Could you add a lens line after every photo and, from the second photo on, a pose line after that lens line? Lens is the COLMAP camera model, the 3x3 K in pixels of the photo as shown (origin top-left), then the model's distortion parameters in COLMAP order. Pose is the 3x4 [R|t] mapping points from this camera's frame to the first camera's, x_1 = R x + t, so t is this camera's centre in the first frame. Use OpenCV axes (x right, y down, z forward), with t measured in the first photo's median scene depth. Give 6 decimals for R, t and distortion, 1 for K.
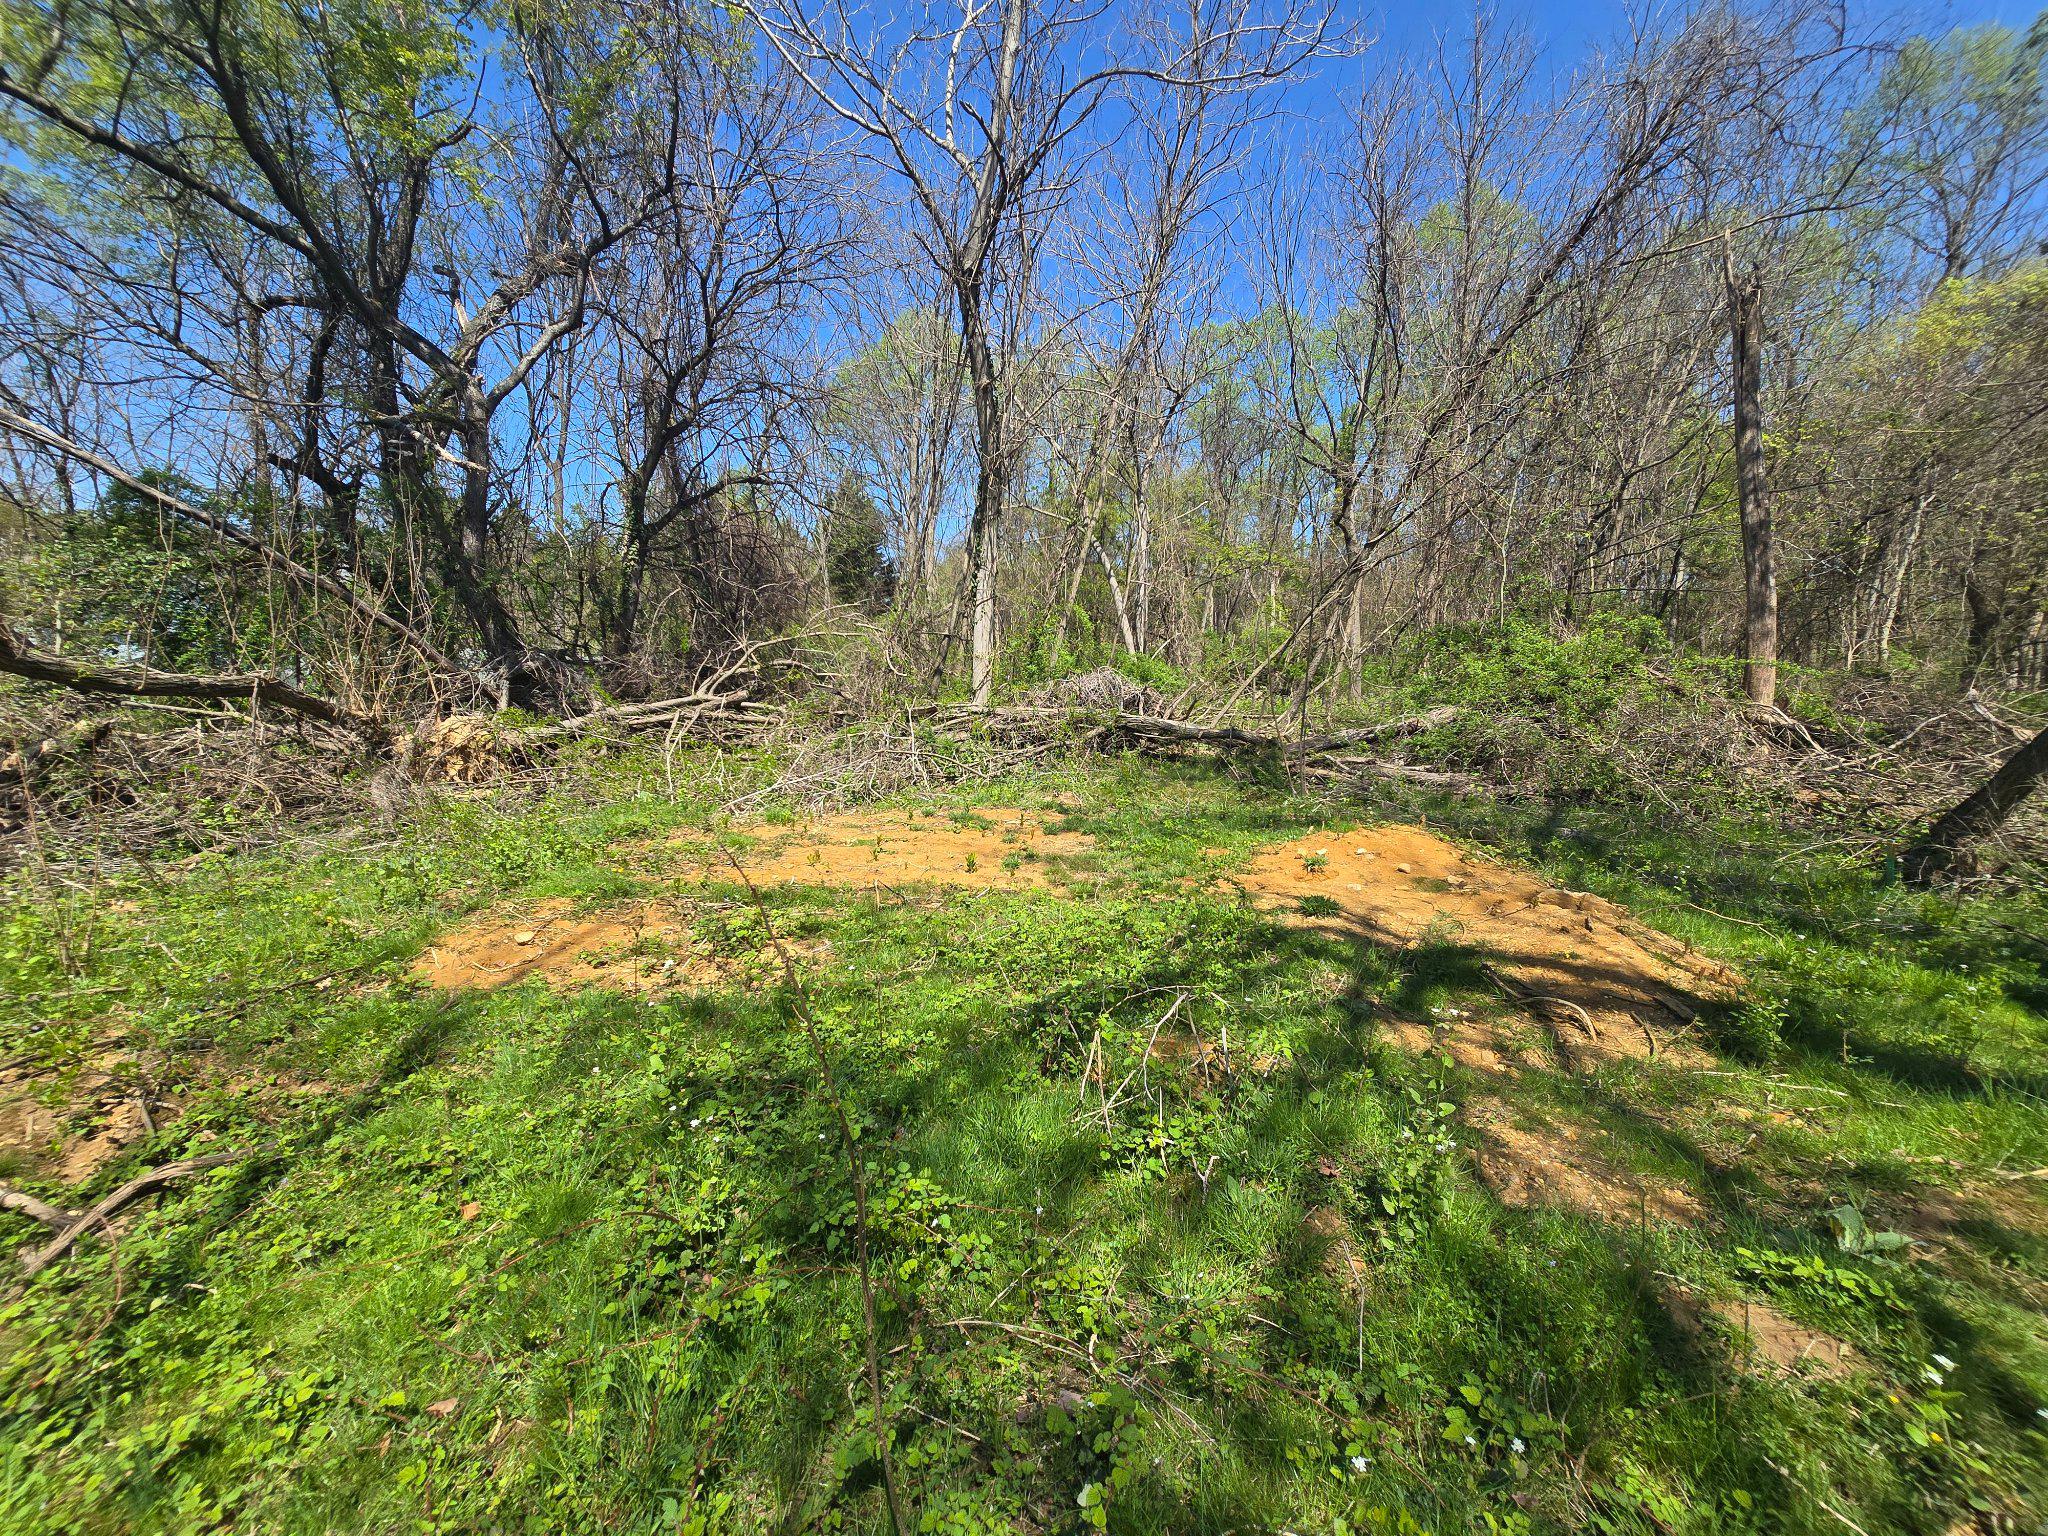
lens RADIAL K [[824.7, 0, 1022.0], [0, 824.7, 761.6], [0, 0, 1]] dist [0.001708, 0.000131]
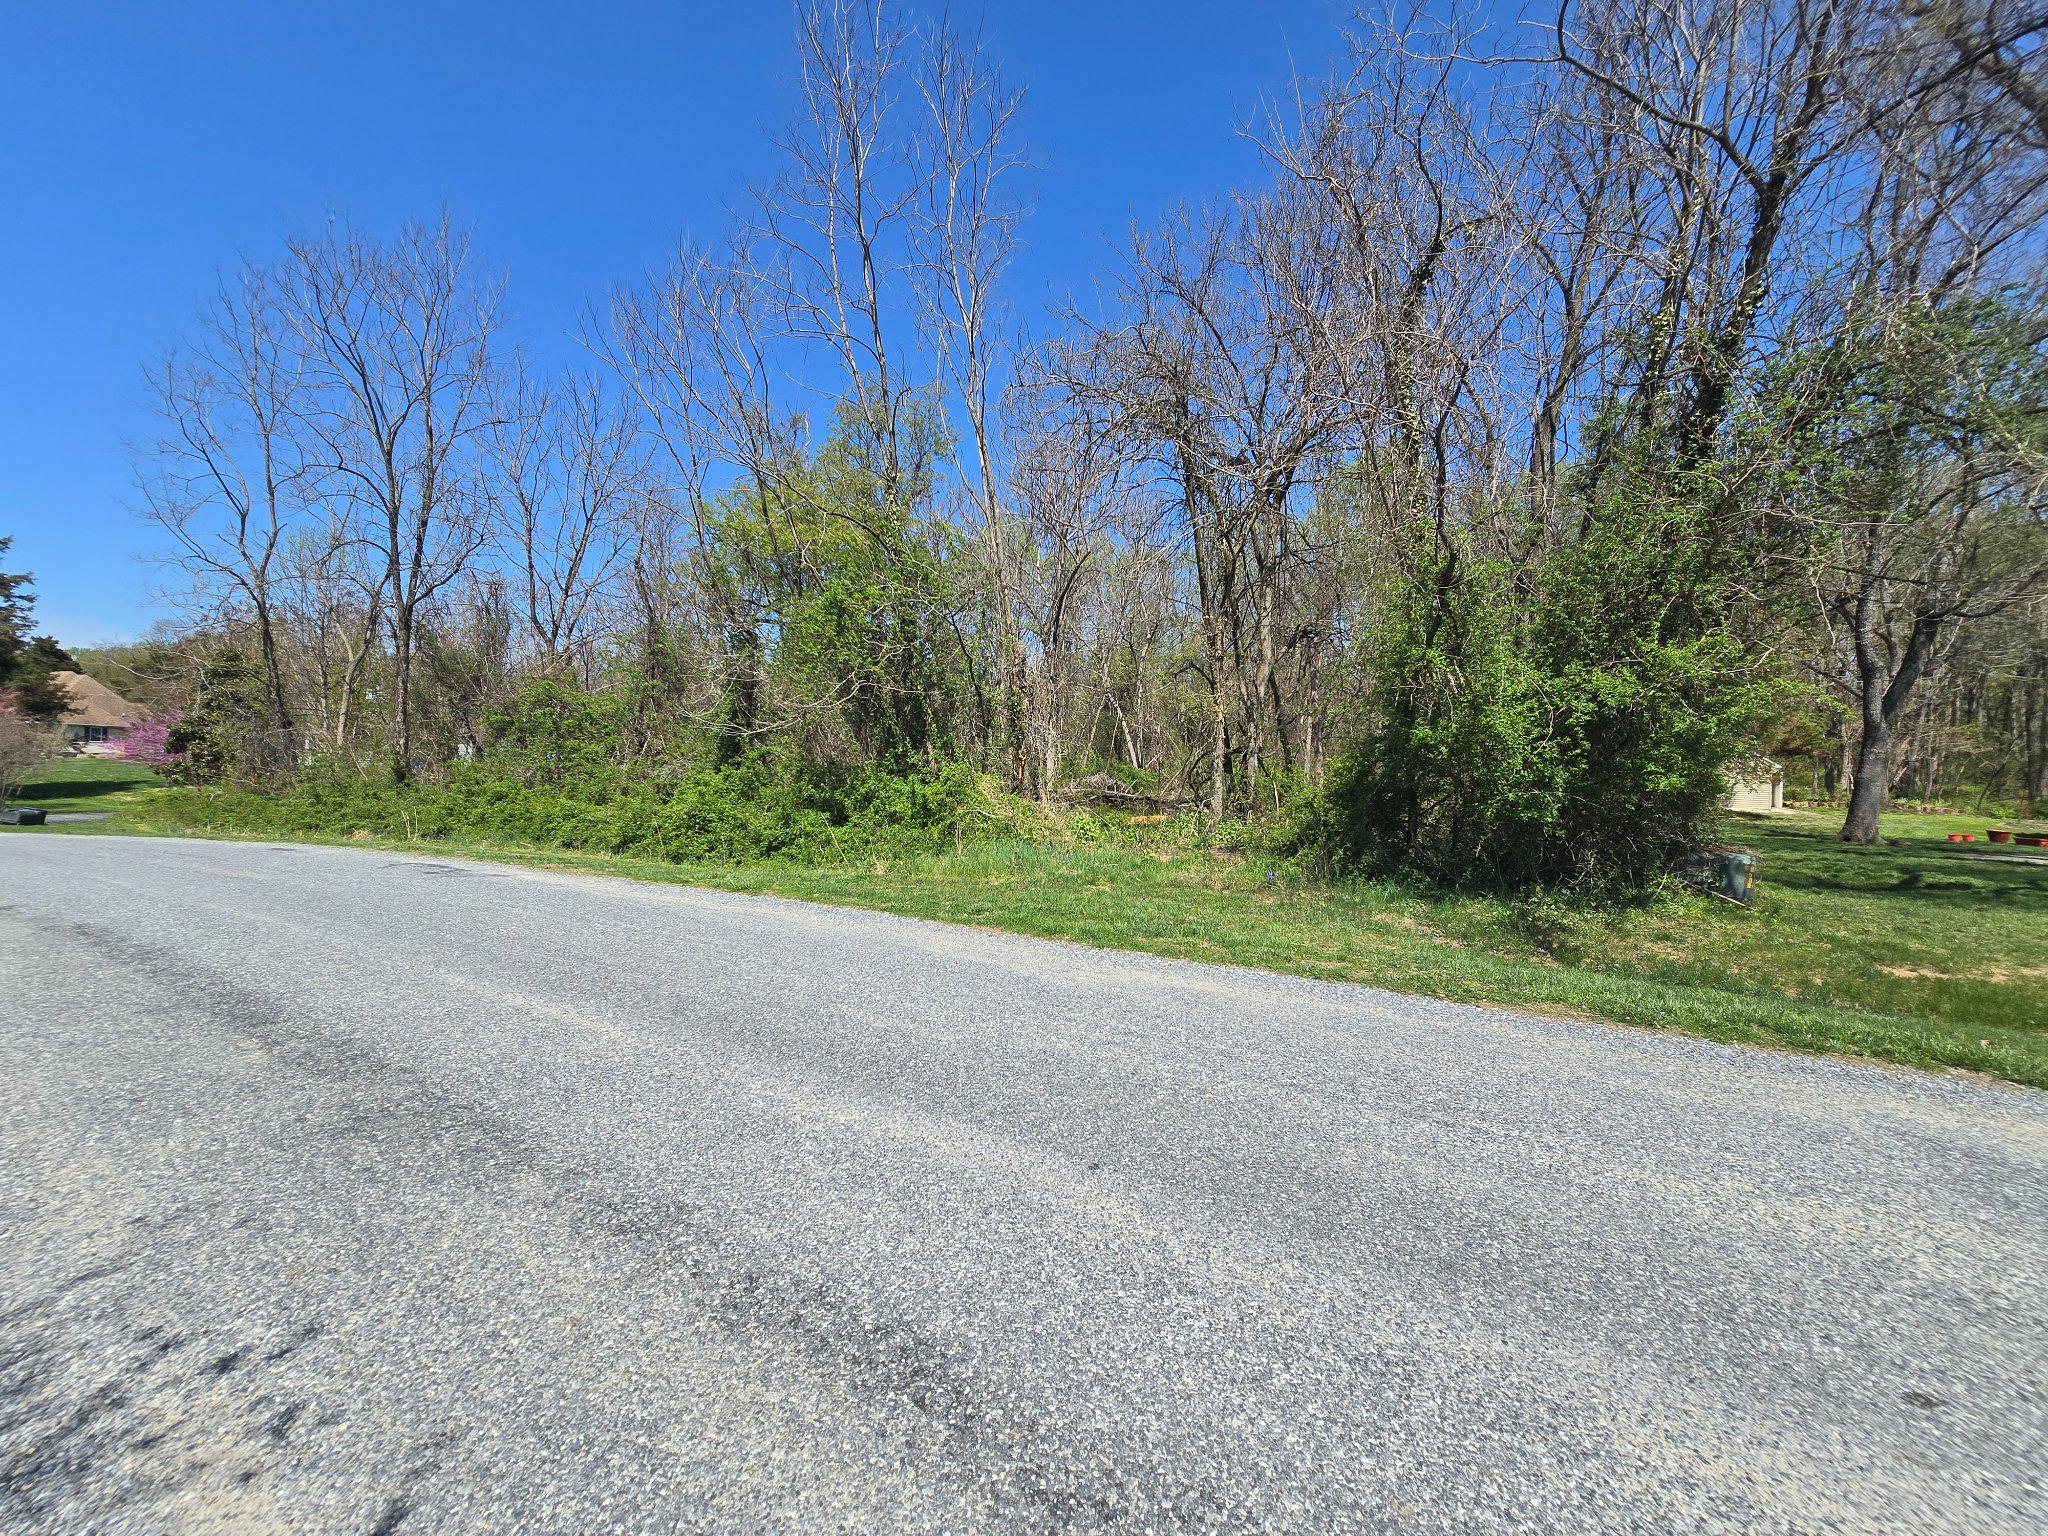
lens RADIAL K [[824.7, 0, 1021.6], [0, 824.7, 770.8], [0, 0, 1]] dist [0.001708, 0.000131]
pose [[0.996870, -0.004552, -0.078932, 0.062170], [-0.003651, 0.994627, -0.103460, 0.138156], [0.078979, 0.103424, 0.991497, -1.478724]]
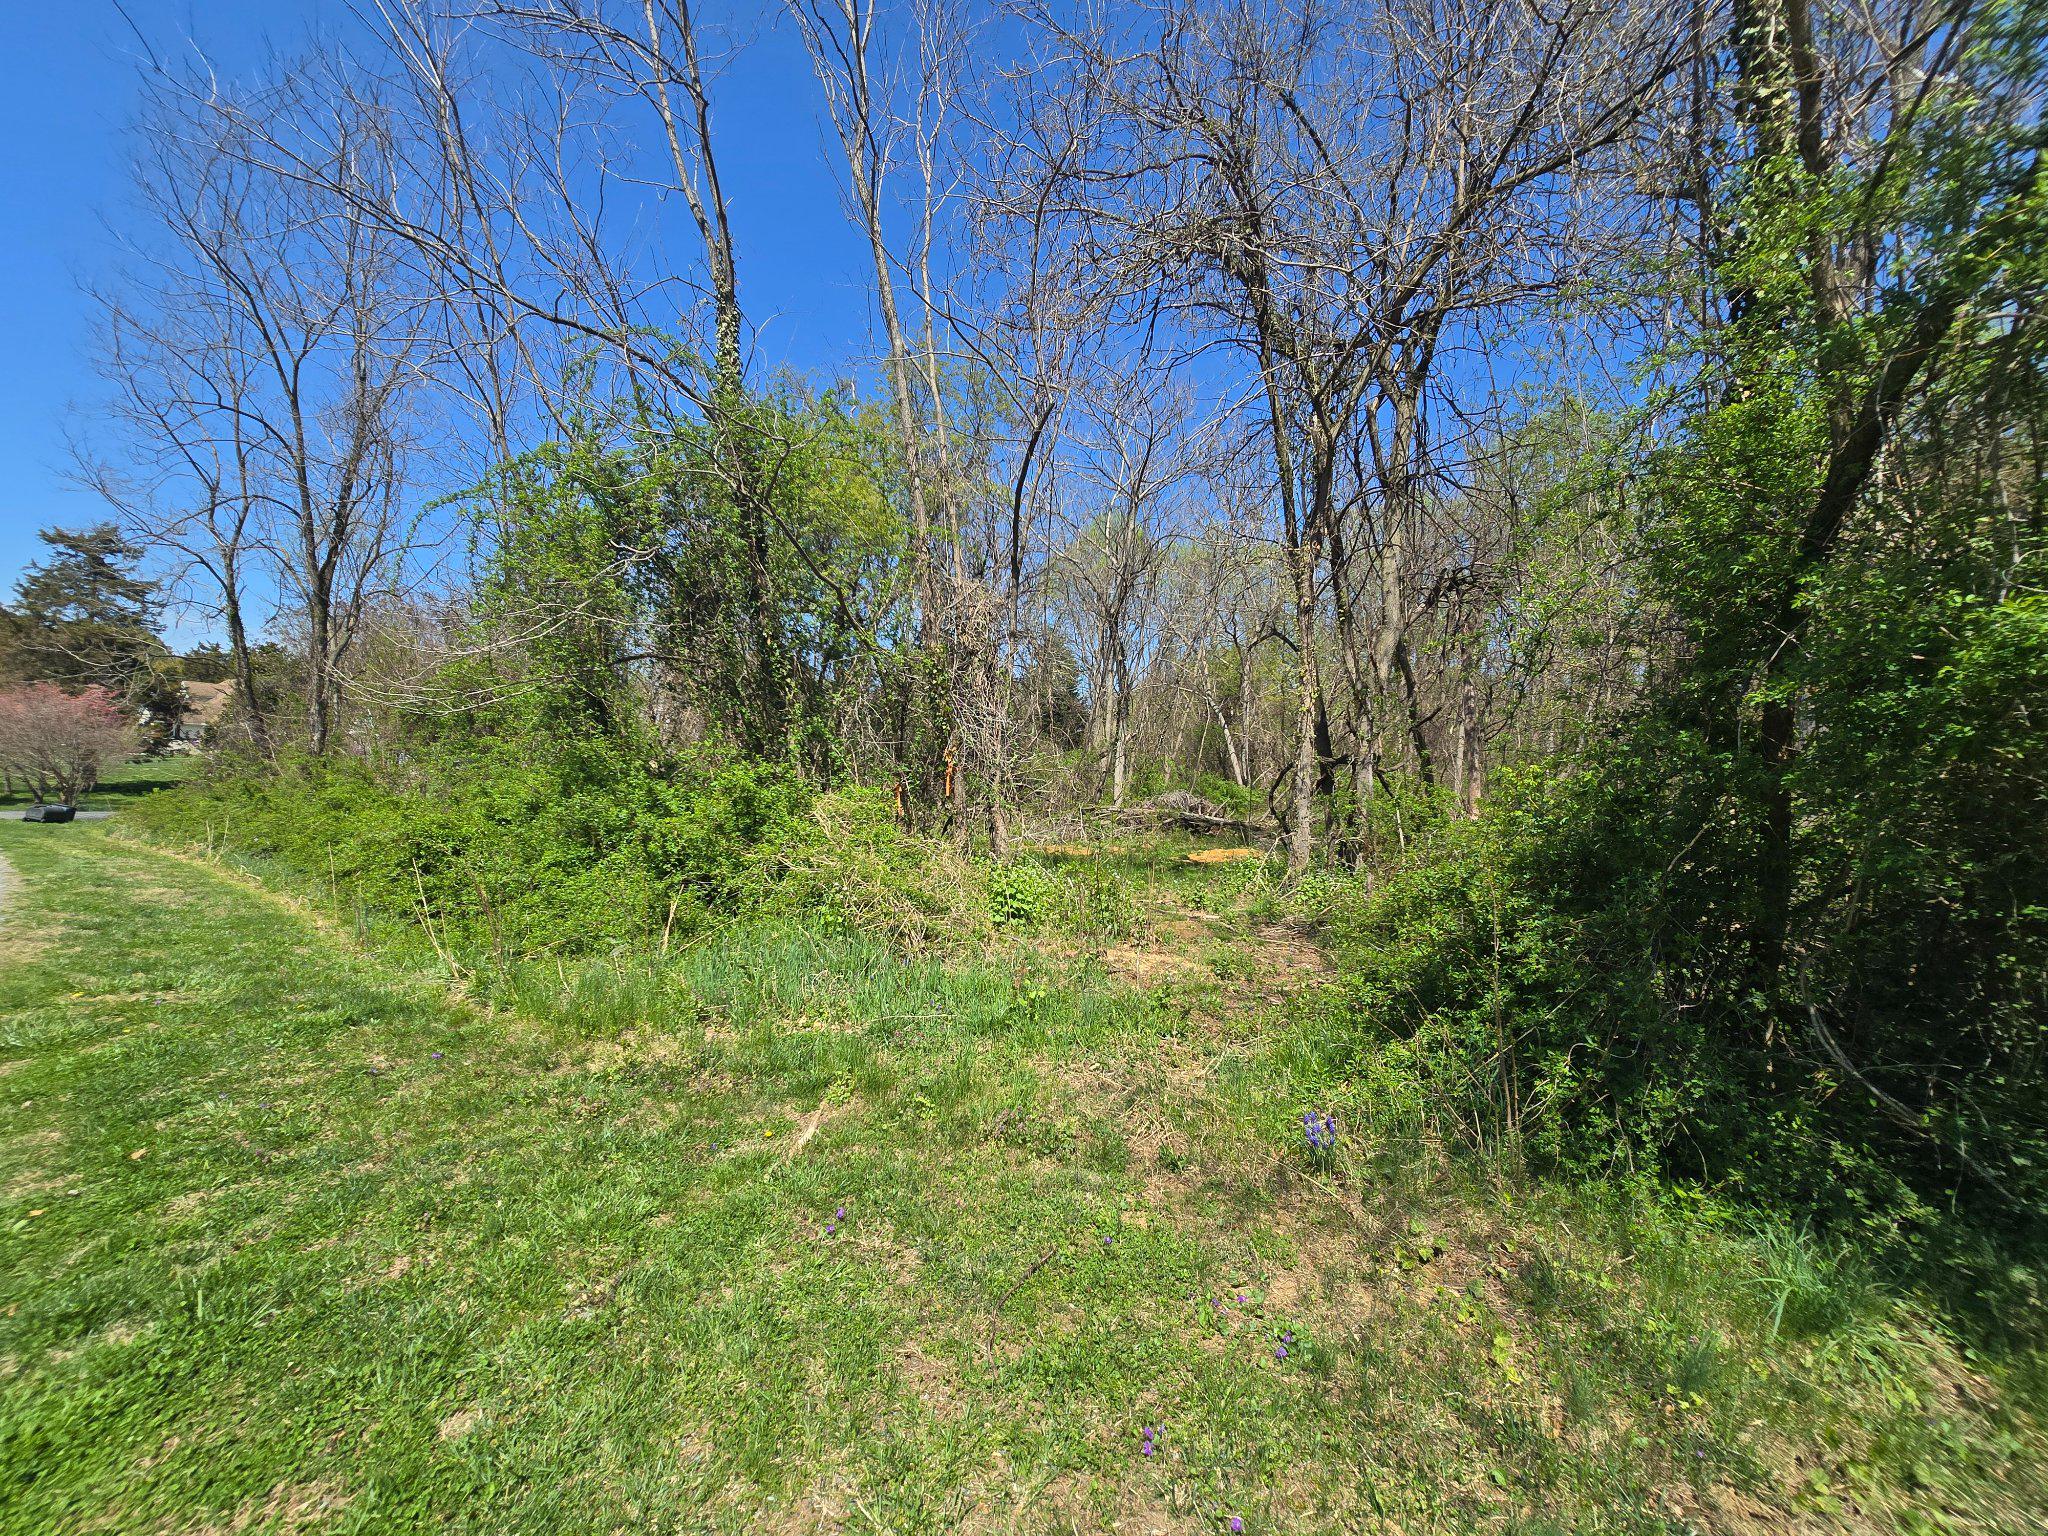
lens RADIAL K [[824.7, 0, 1026.3], [0, 824.7, 765.2], [0, 0, 1]] dist [0.001708, 0.000131]
pose [[0.973969, 0.008750, -0.226513, 0.188096], [-0.037948, 0.991447, -0.124869, 0.088929], [0.223483, 0.130214, 0.965971, -1.006353]]
